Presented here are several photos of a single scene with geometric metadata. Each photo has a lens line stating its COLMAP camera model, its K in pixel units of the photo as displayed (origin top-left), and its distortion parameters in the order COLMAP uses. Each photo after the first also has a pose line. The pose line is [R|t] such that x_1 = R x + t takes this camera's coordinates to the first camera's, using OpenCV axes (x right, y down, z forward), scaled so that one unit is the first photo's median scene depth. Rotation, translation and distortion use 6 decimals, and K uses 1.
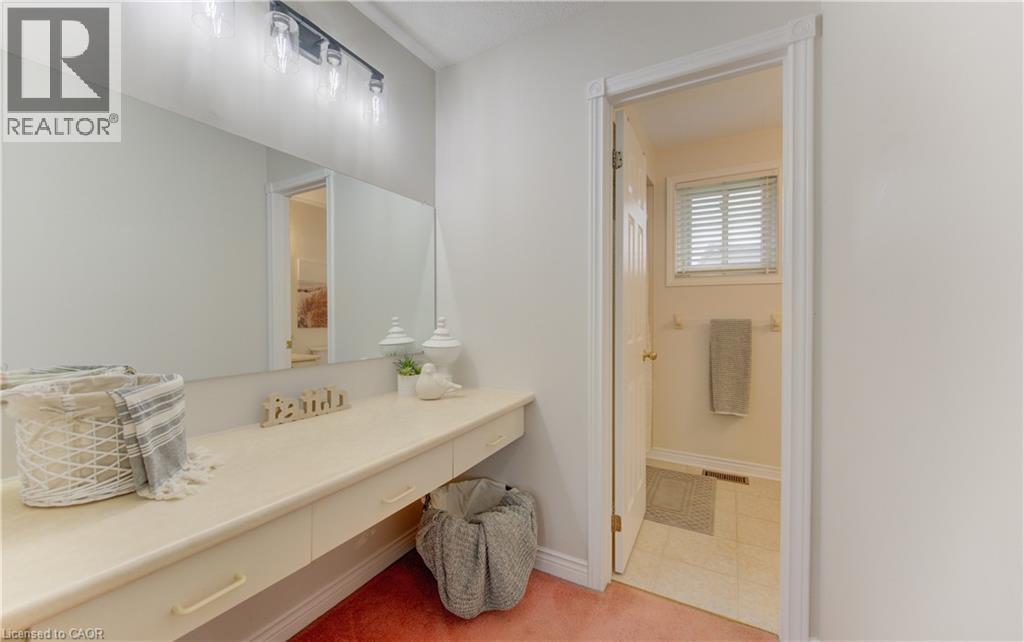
lens RADIAL K [[384.8, 0, 513.7], [0, 384.8, 321.9], [0, 0, 1]] dist [-0.000361, -0.000005]
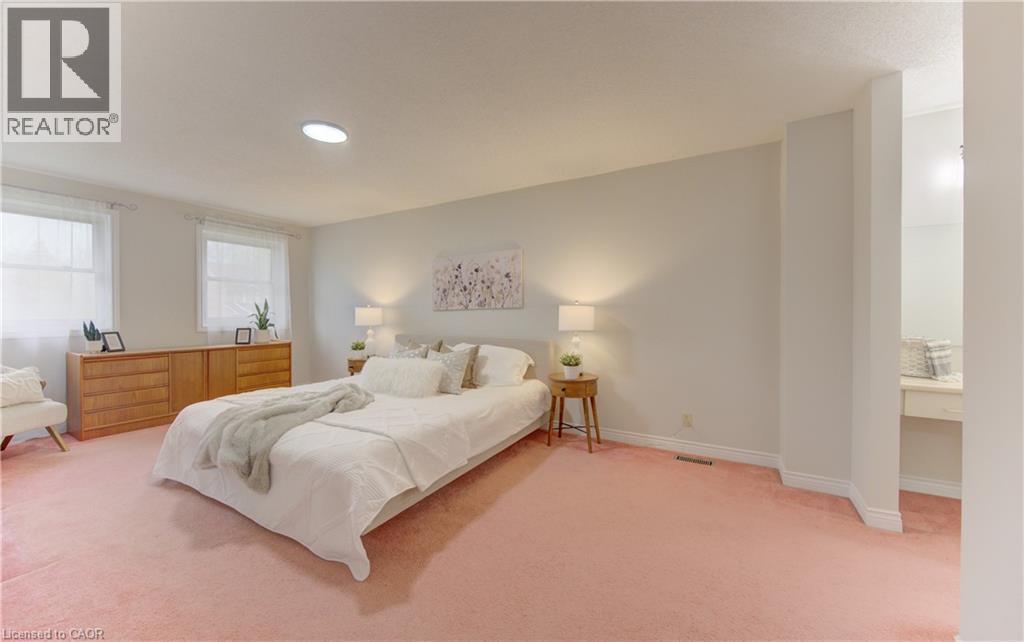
lens RADIAL K [[384.8, 0, 511.6], [0, 384.8, 318.0], [0, 0, 1]] dist [-0.000361, -0.000005]
pose [[-0.001678, 0.006196, -0.999979, 0.669742], [-0.004328, 0.999971, 0.006204, 0.000106], [0.999989, 0.004339, -0.001651, -0.752688]]
